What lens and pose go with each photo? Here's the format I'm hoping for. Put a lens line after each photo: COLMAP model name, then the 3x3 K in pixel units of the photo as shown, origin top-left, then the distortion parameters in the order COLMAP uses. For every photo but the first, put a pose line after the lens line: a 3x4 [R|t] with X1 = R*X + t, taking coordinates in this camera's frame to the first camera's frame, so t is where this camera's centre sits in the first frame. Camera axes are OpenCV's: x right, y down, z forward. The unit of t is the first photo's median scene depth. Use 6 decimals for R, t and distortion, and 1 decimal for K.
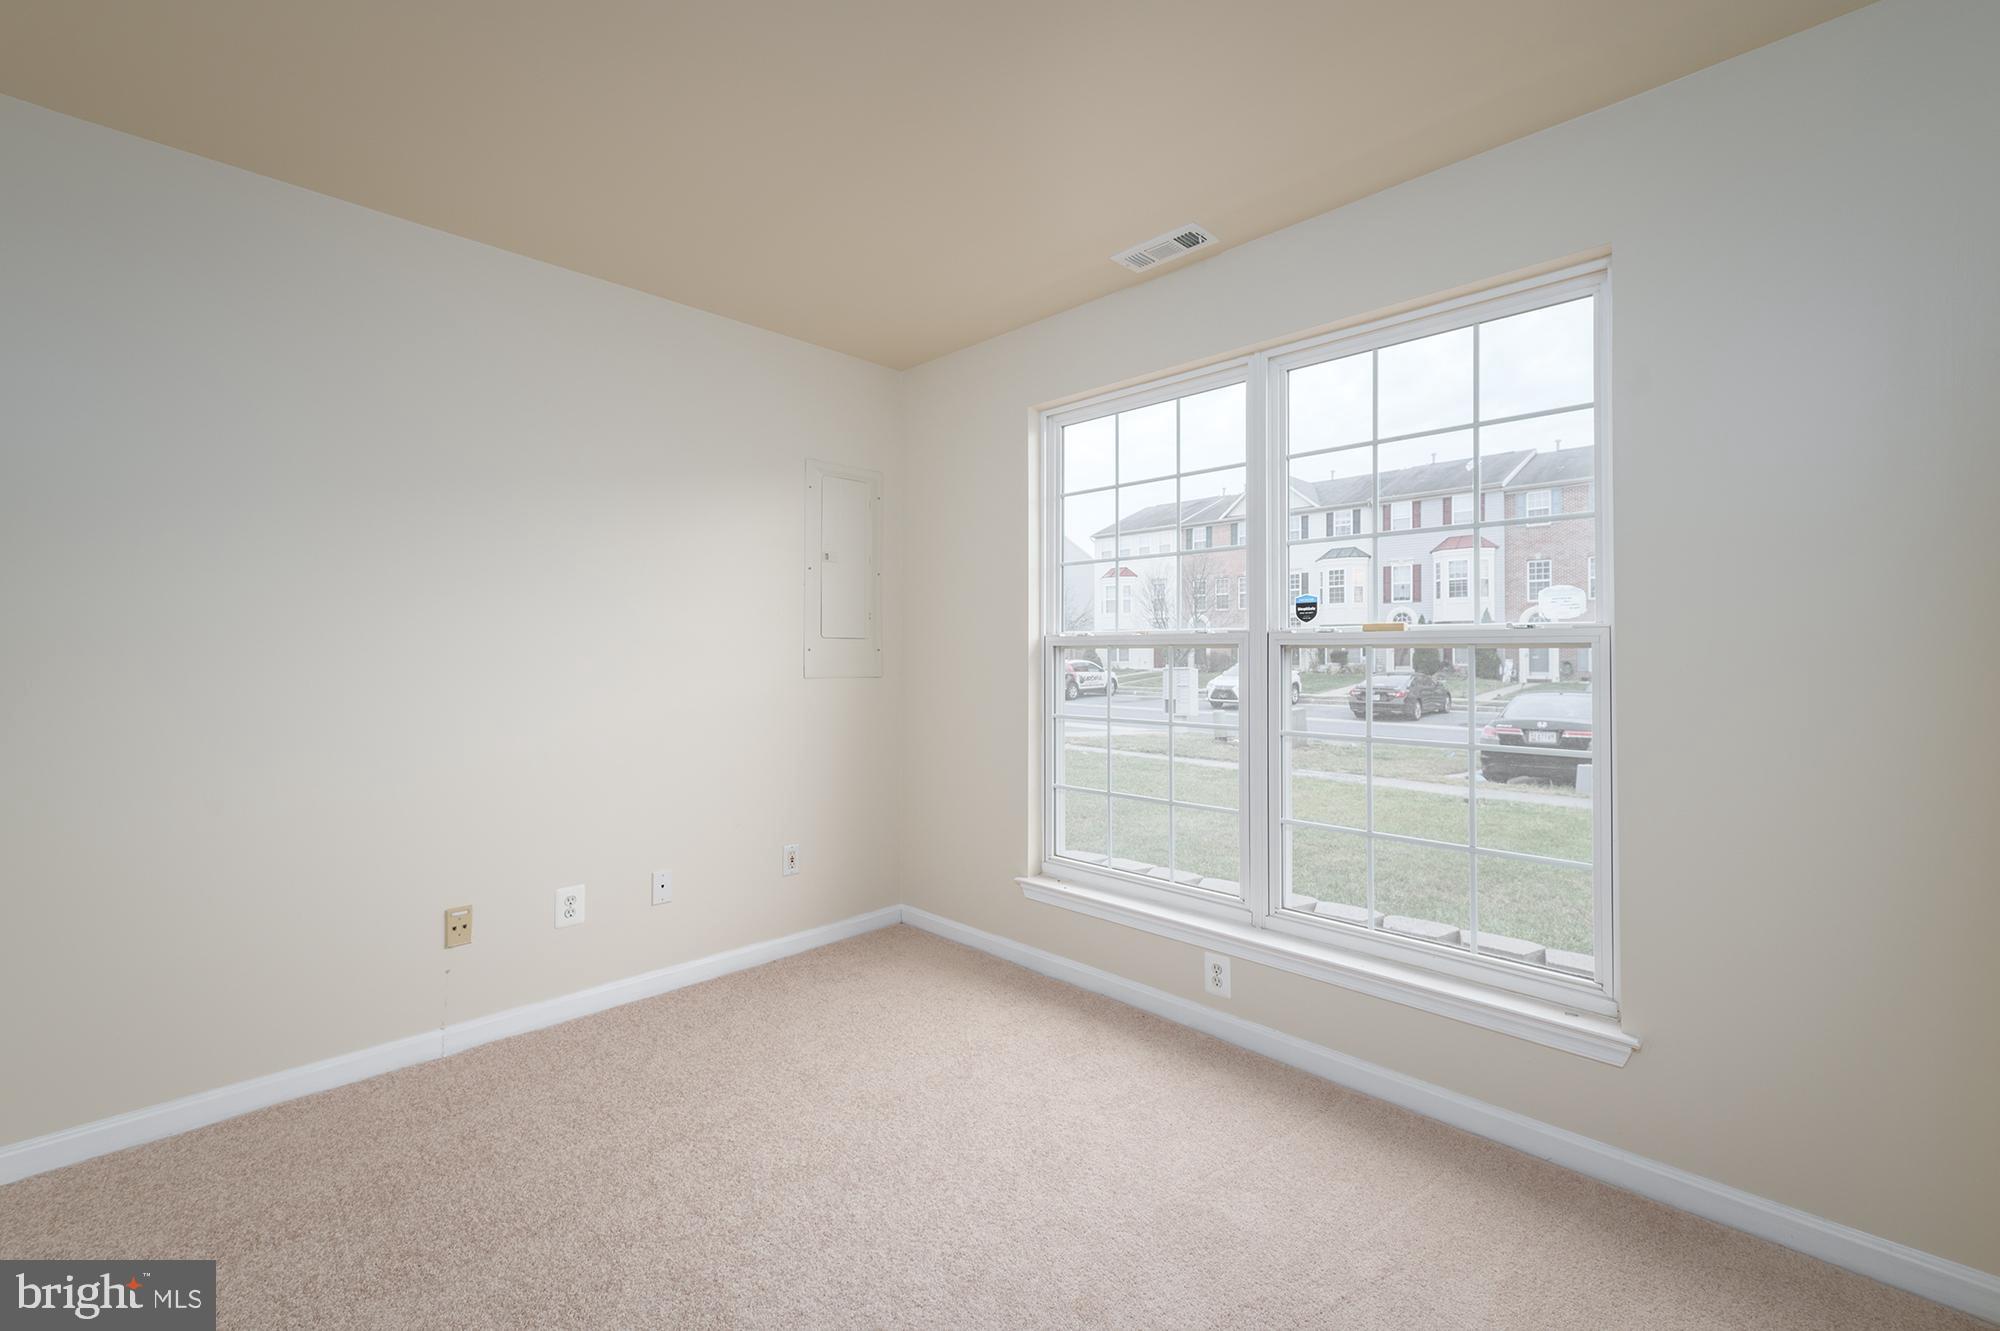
lens RADIAL K [[845.0, 0, 999.9], [0, 845.0, 631.7], [0, 0, 1]] dist [-0.000010, -0.000034]
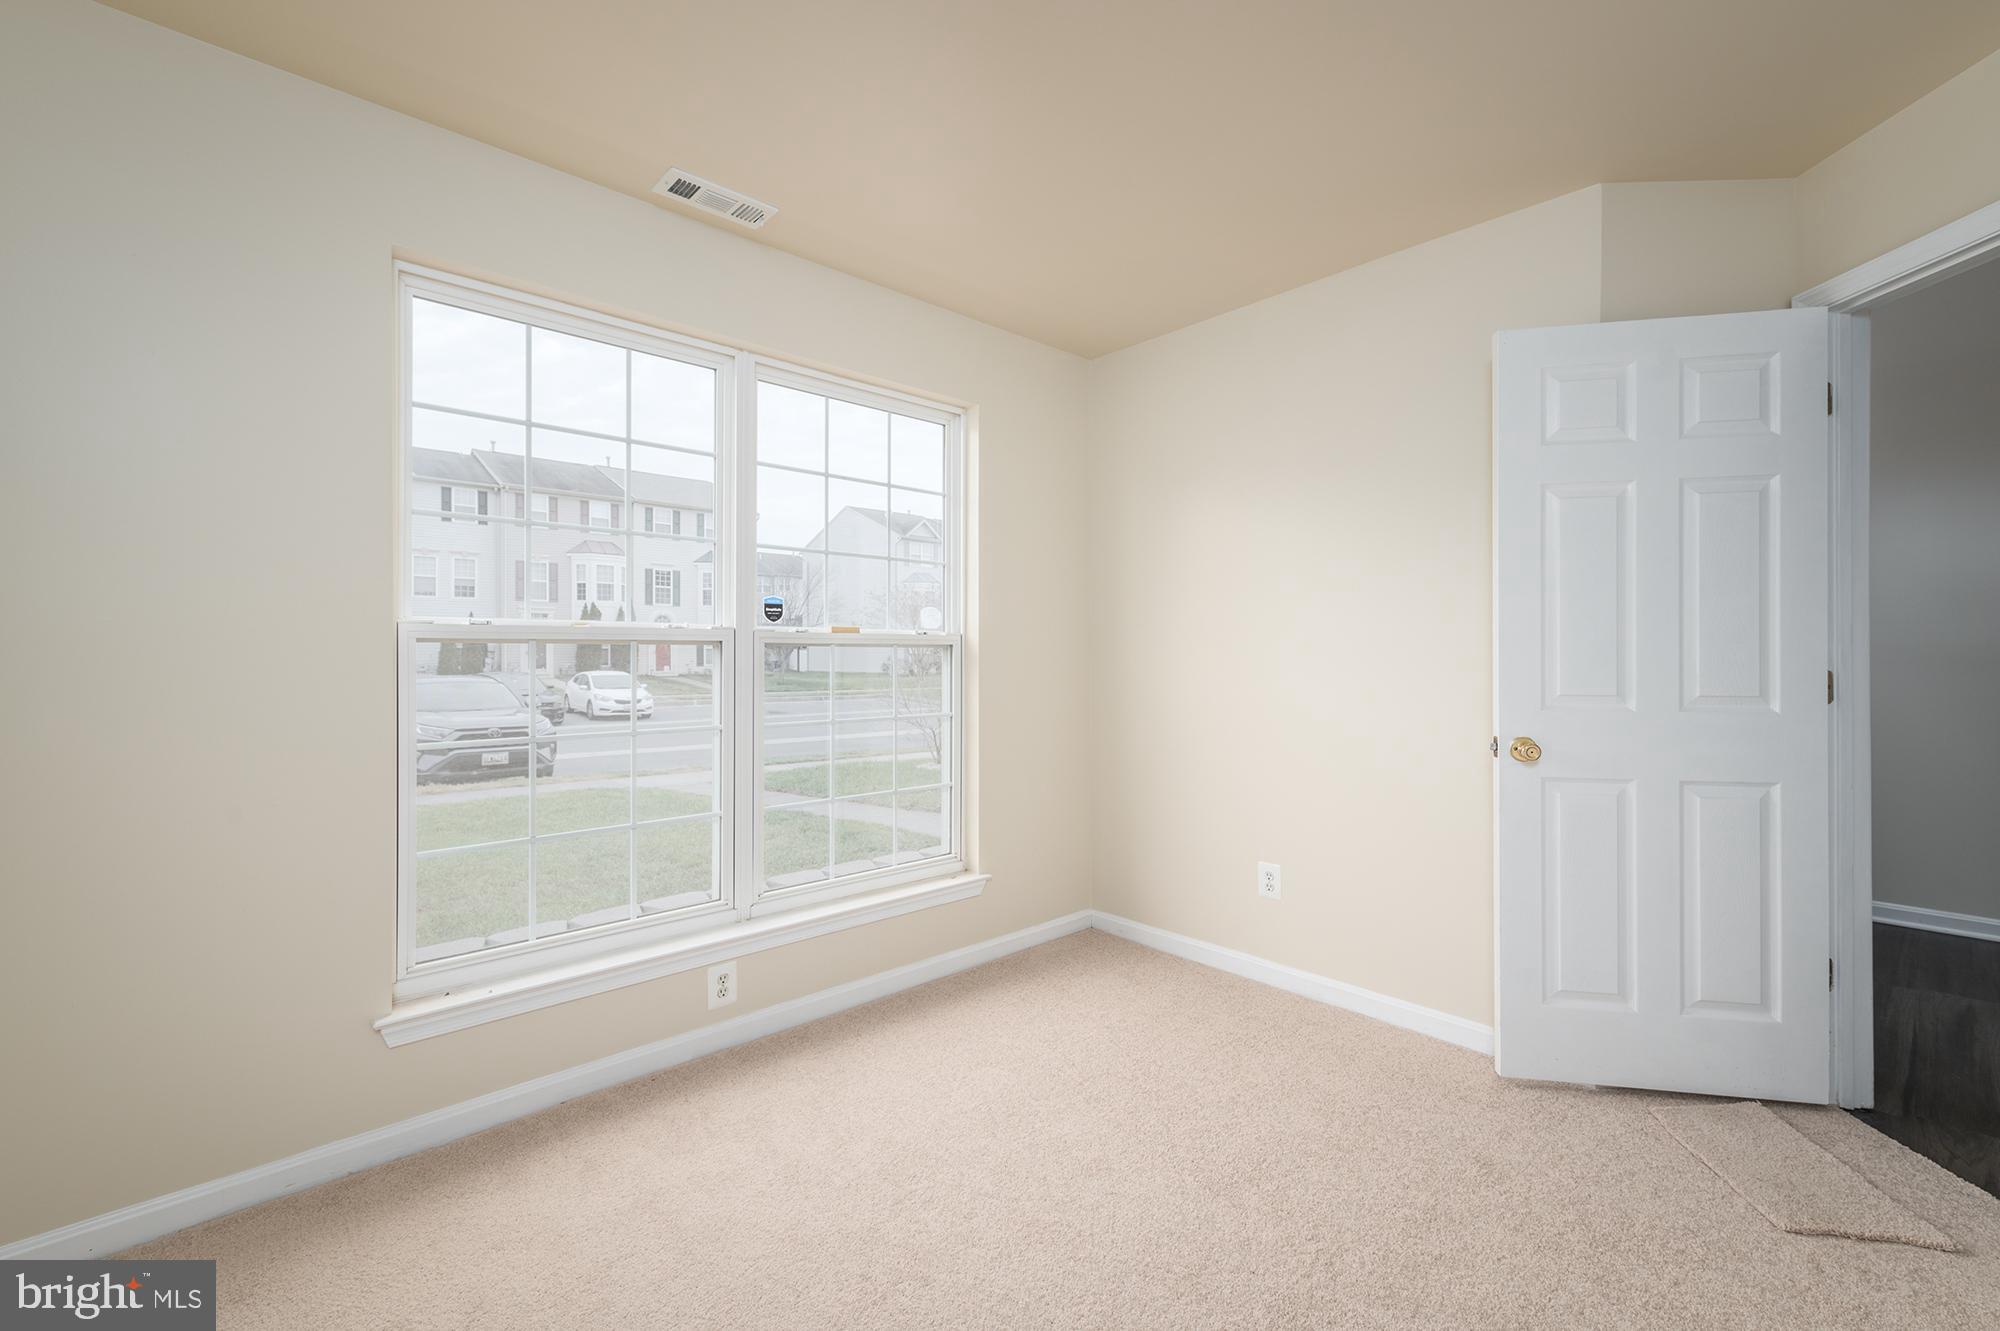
lens RADIAL K [[842.0, 0, 997.1], [0, 842.0, 647.4], [0, 0, 1]] dist [-0.000079, 0.000075]
pose [[0.032030, 0.006469, 0.999466, -0.686697], [-0.026730, 0.999627, -0.005613, 0.019232], [-0.999129, -0.026536, 0.032191, 0.662910]]
